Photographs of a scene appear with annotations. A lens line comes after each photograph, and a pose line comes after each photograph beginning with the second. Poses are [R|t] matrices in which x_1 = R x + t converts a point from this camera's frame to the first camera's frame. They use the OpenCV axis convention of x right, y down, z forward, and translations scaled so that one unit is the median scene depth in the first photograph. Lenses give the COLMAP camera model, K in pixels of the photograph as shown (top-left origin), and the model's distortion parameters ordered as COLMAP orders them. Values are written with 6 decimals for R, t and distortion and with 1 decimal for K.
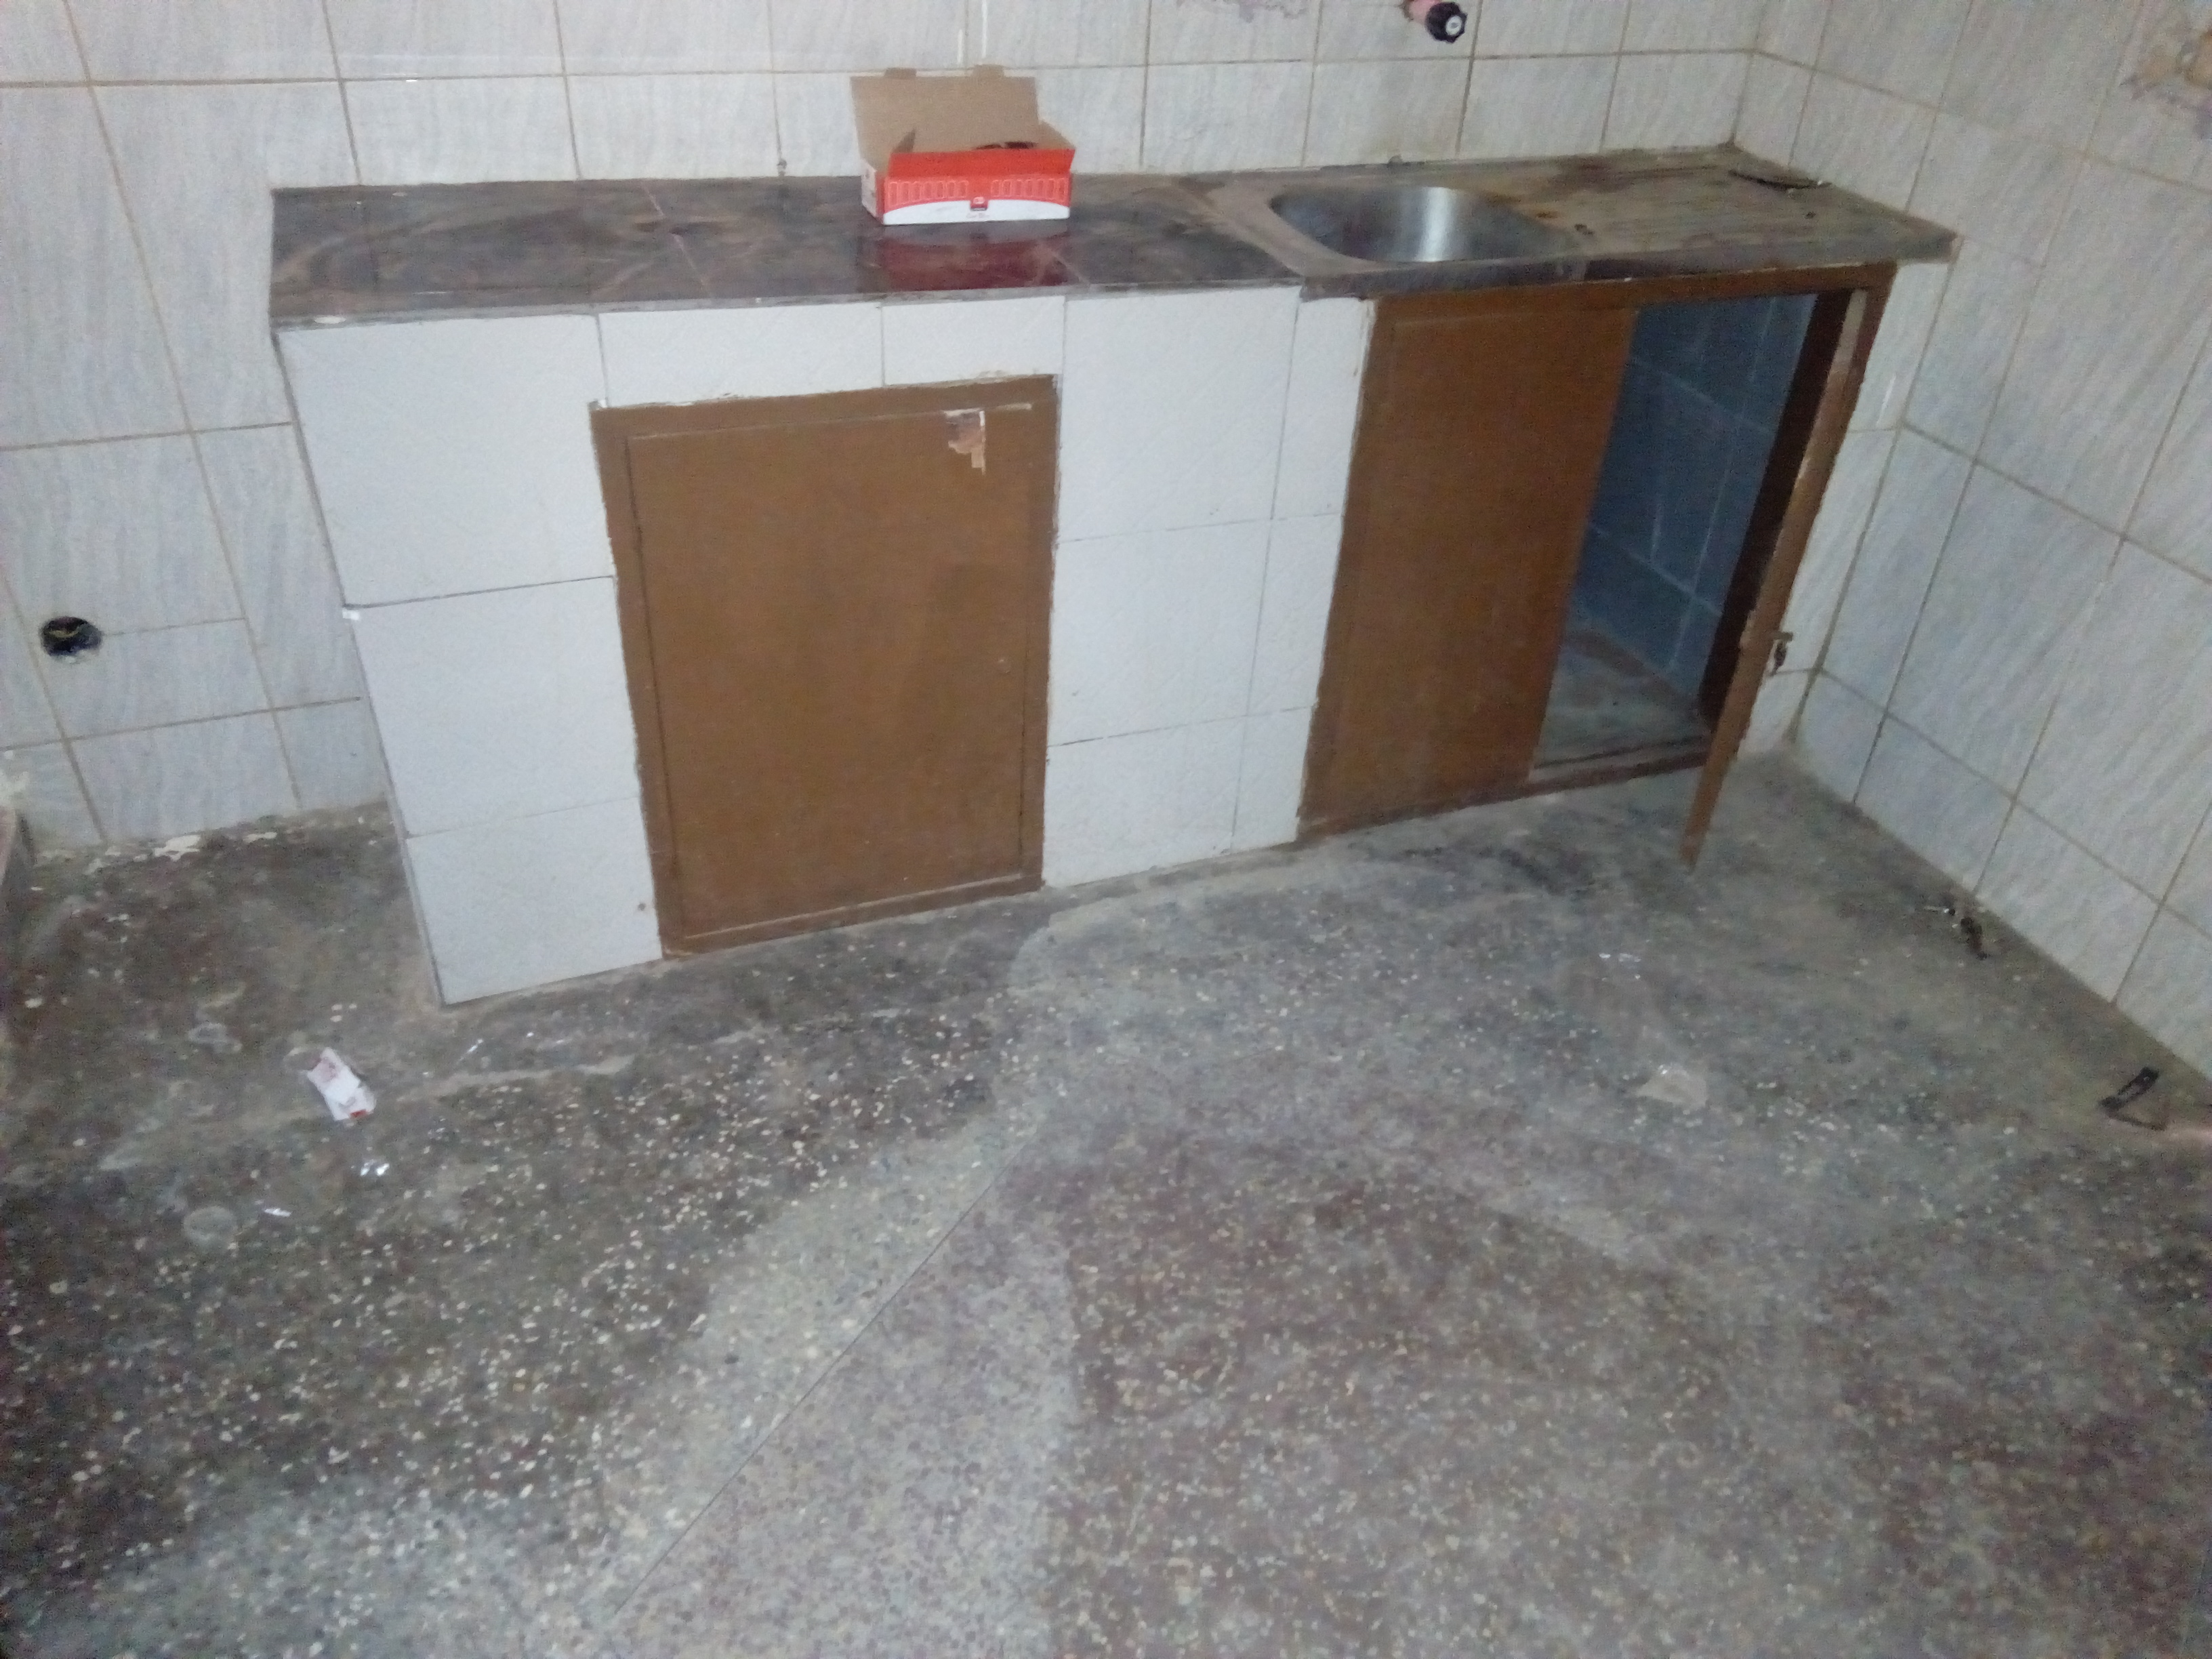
lens RADIAL K [[1674.9, 0, 1117.5], [0, 1674.9, 838.7], [0, 0, 1]] dist [0.058088, -0.054686]
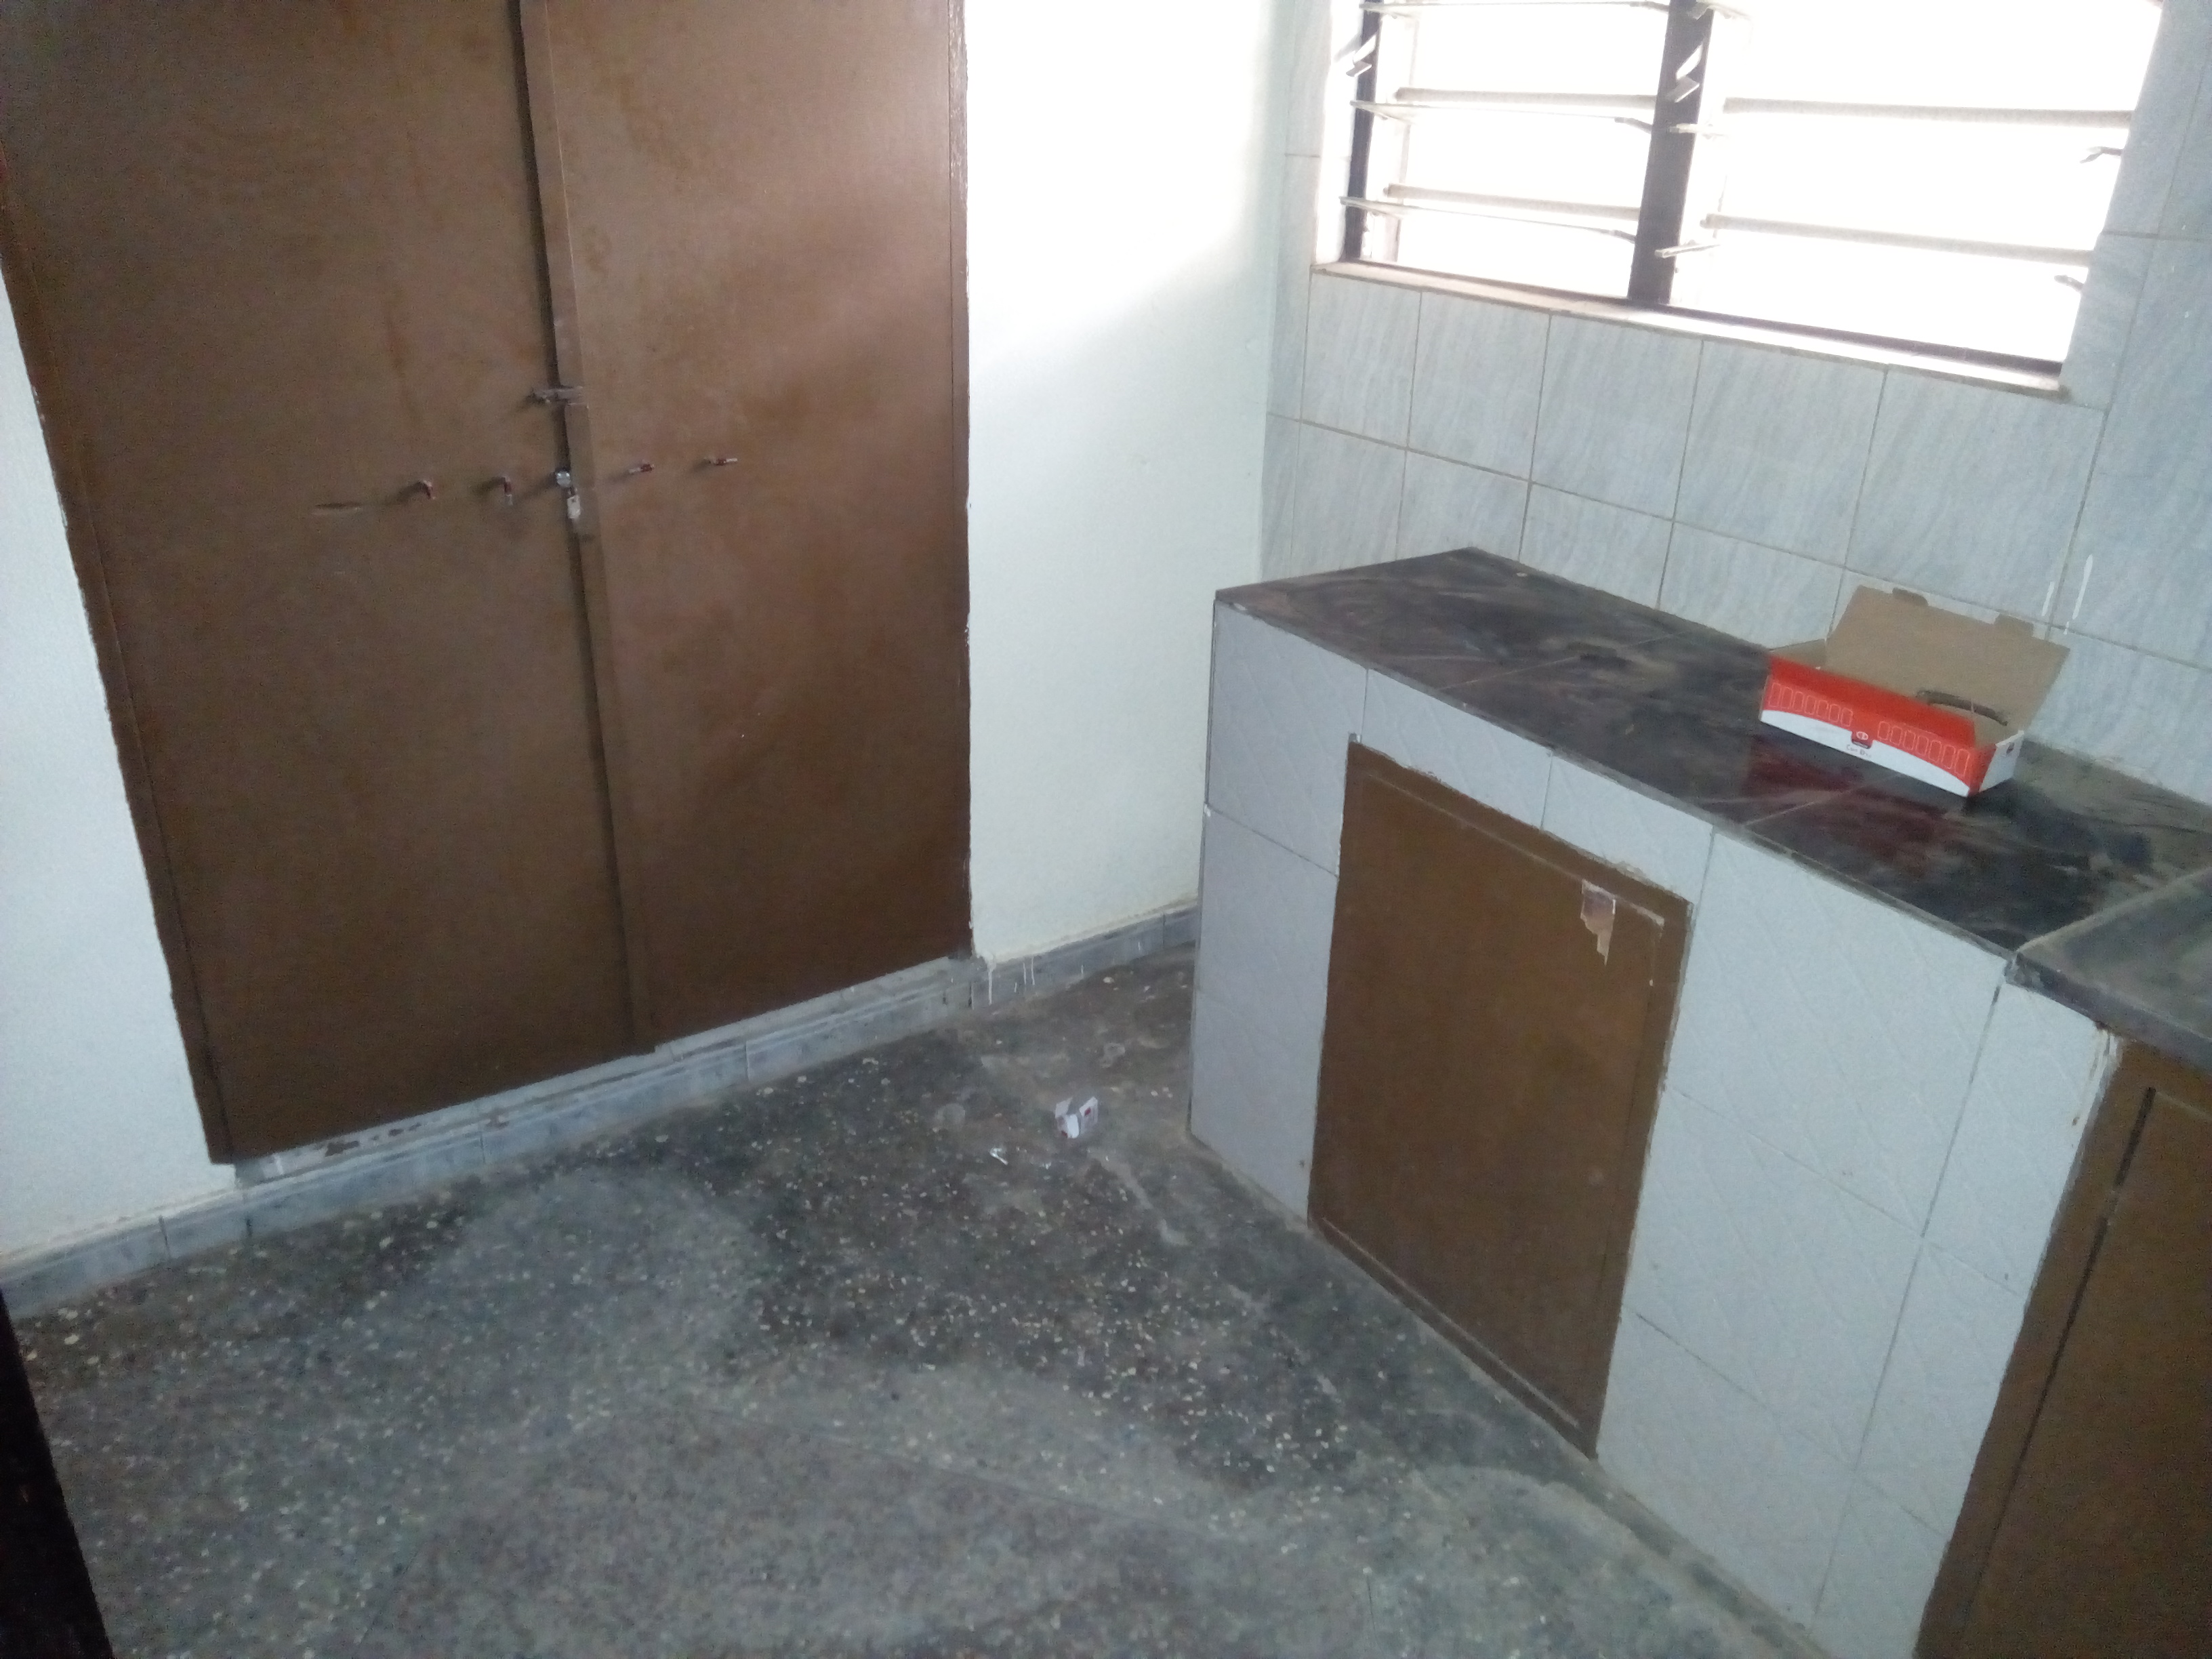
lens RADIAL K [[1674.9, 0, 1112.8], [0, 1674.9, 827.1], [0, 0, 1]] dist [0.058088, -0.054686]
pose [[0.232128, 0.366153, -0.901137, 0.663409], [-0.571809, 0.800822, 0.178097, -0.288346], [0.786861, 0.473937, 0.395263, 0.391423]]
